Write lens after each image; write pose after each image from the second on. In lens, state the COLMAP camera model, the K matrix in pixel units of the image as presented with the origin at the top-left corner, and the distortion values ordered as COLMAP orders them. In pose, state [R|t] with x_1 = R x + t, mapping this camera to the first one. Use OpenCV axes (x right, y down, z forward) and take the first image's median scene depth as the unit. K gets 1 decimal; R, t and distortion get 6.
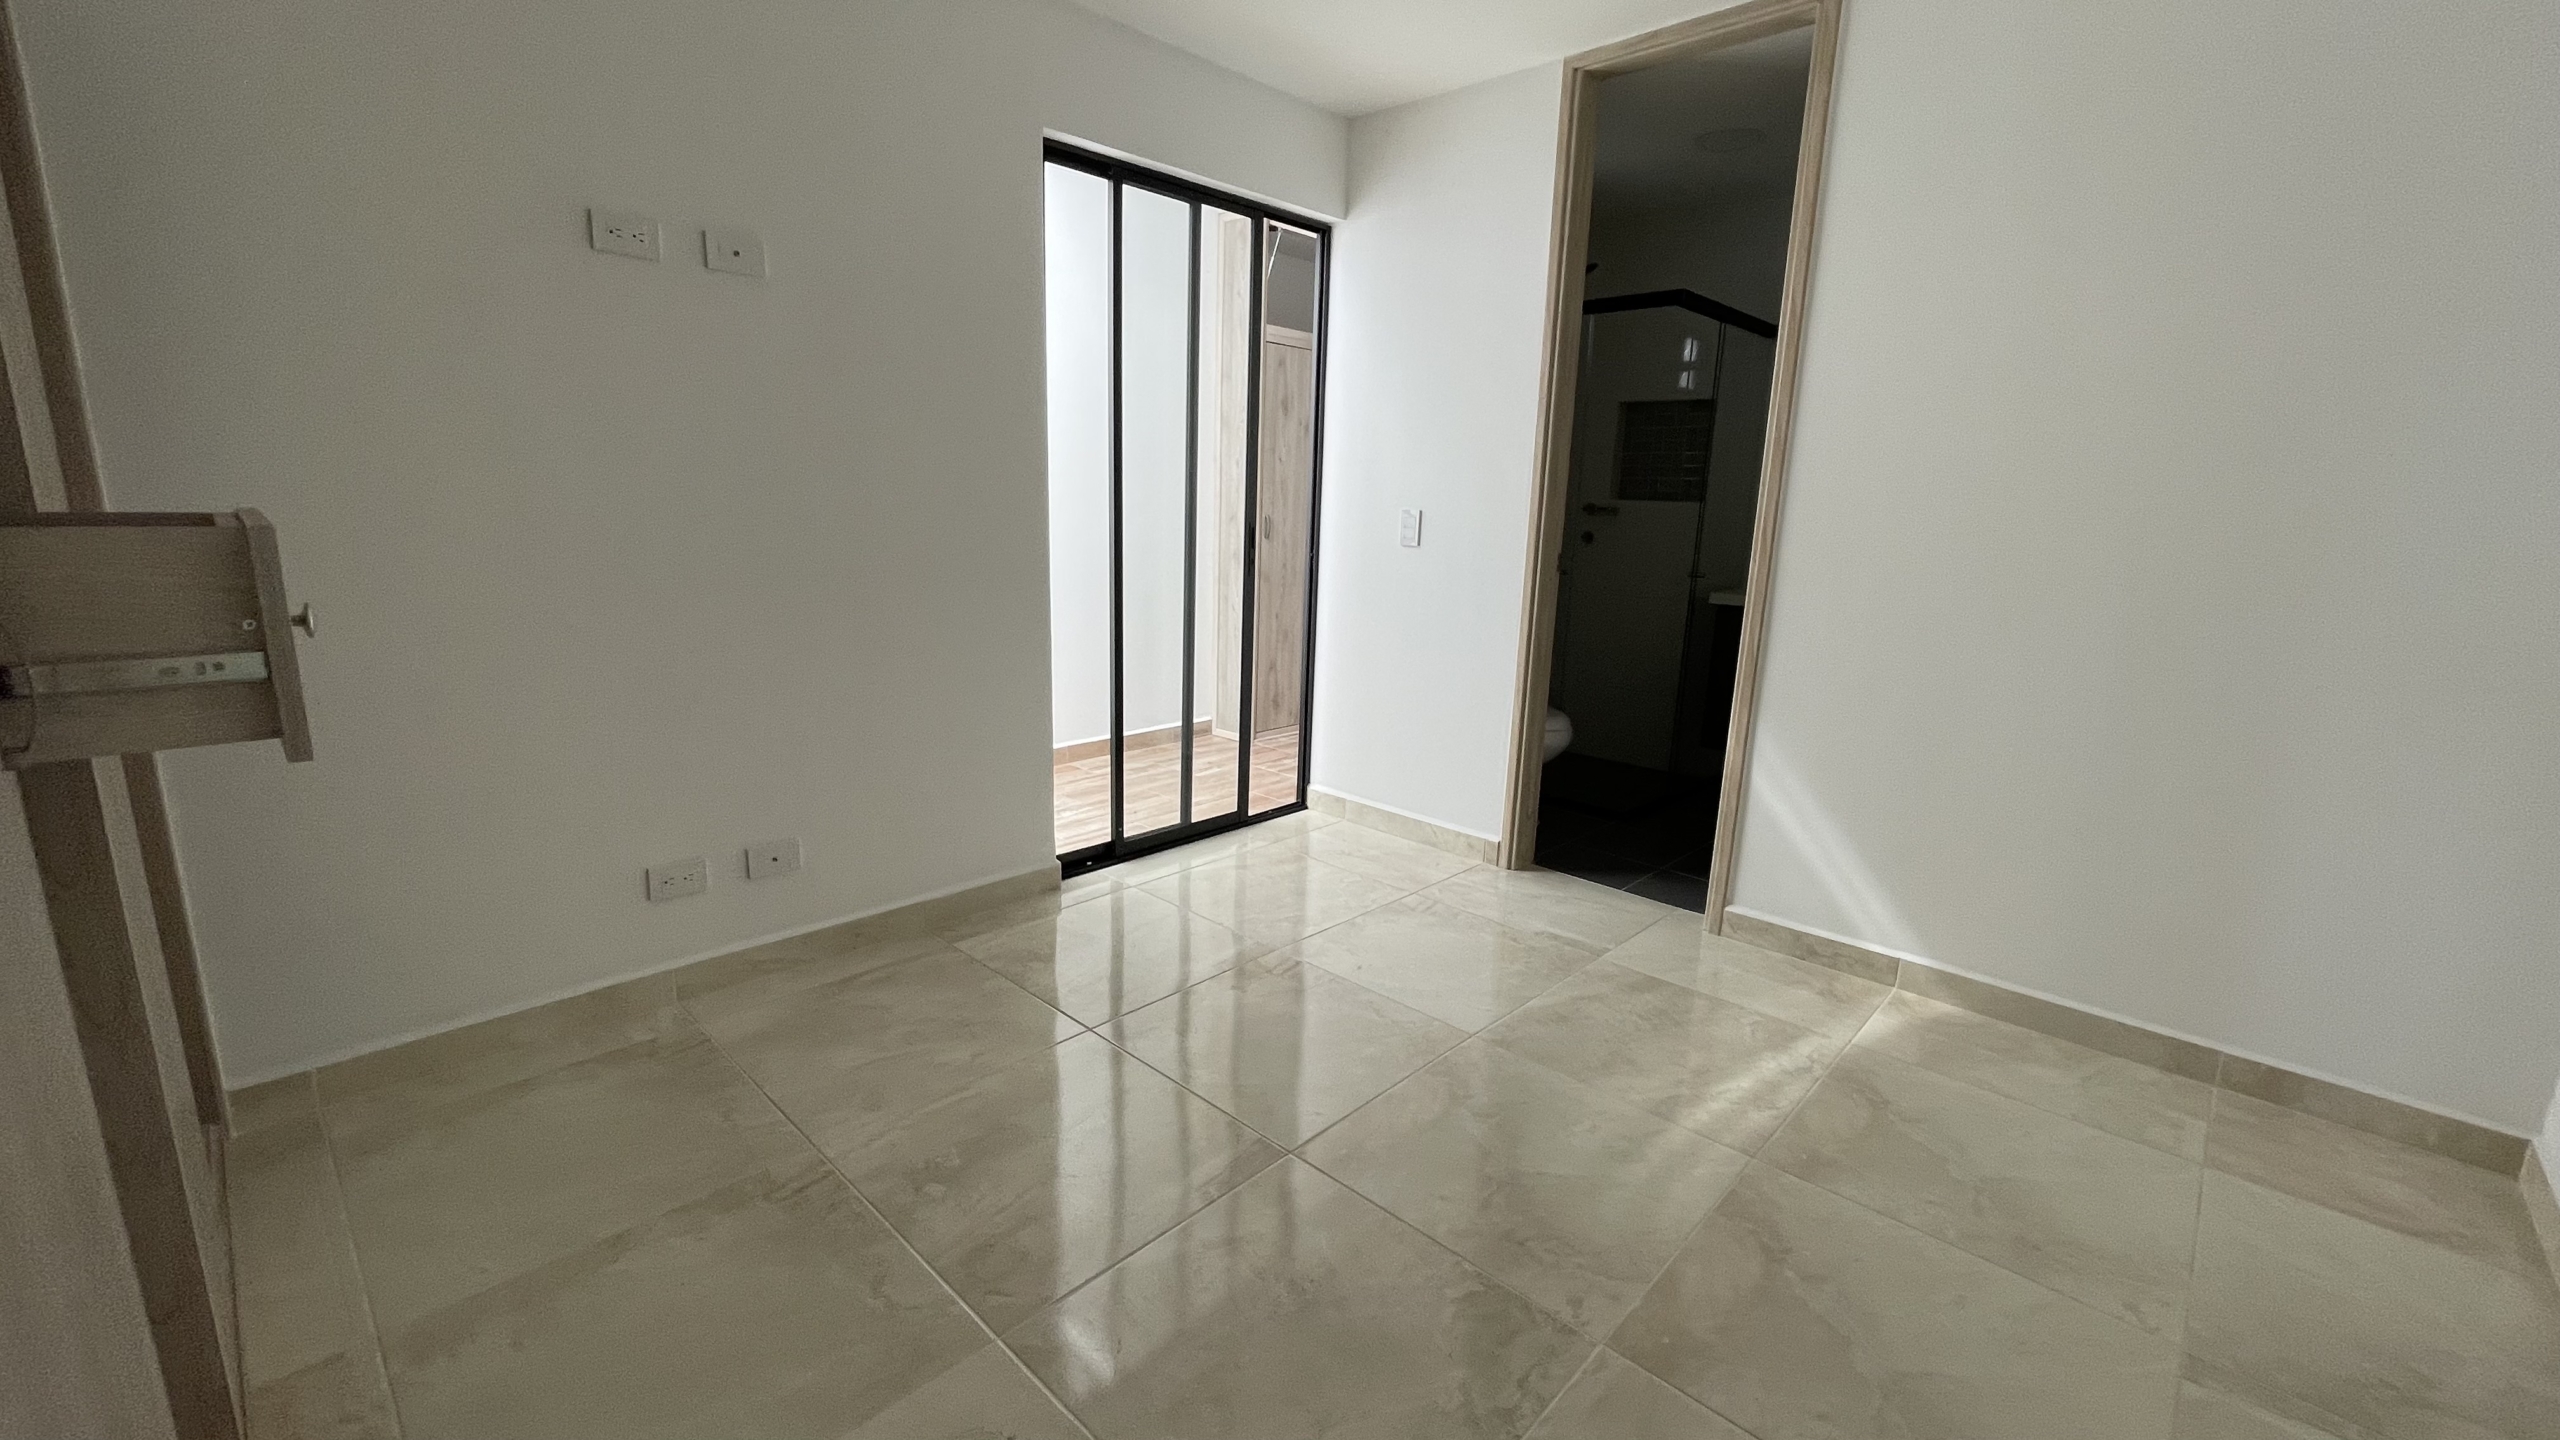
lens RADIAL K [[1046.7, 0, 1284.6], [0, 1046.7, 720.4], [0, 0, 1]] dist [0.018479, -0.000009]
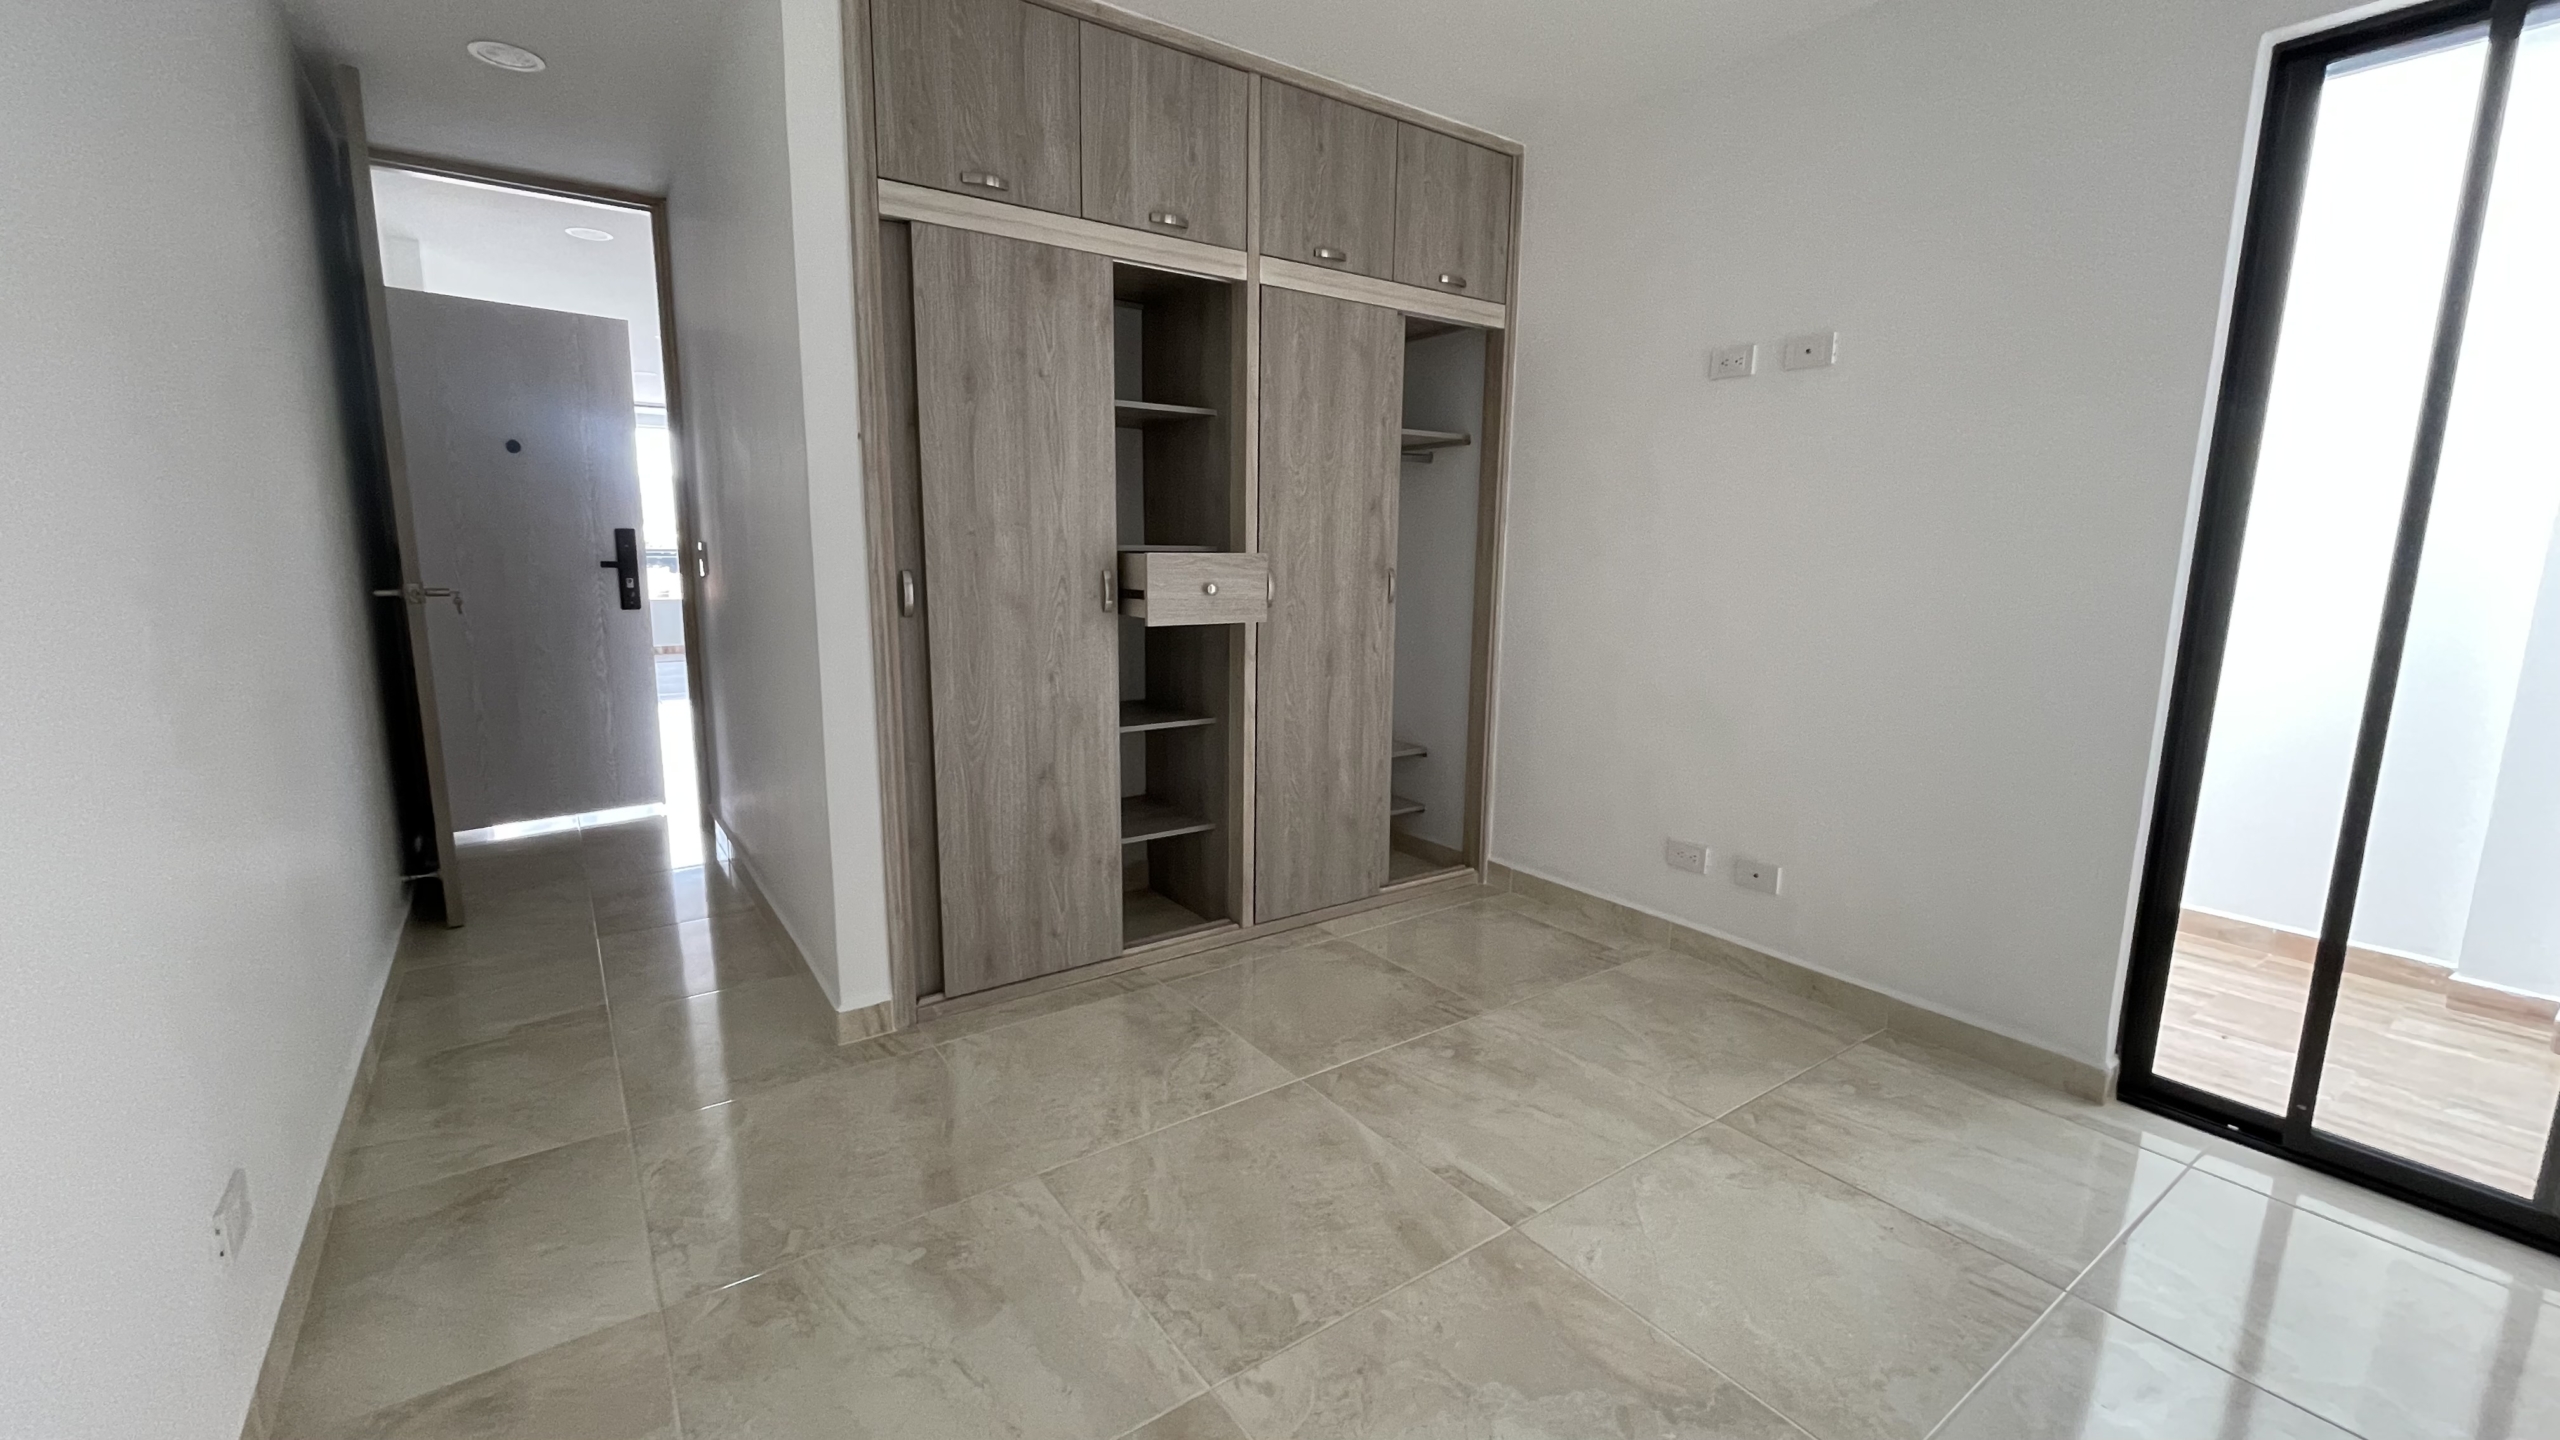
lens RADIAL K [[1046.7, 0, 1284.6], [0, 1046.7, 720.4], [0, 0, 1]] dist [0.018479, -0.000009]
pose [[-0.182183, 0.128383, -0.974847, 0.780300], [-0.230049, 0.958357, 0.169204, -0.117851], [0.955974, 0.255088, -0.145062, 0.712351]]
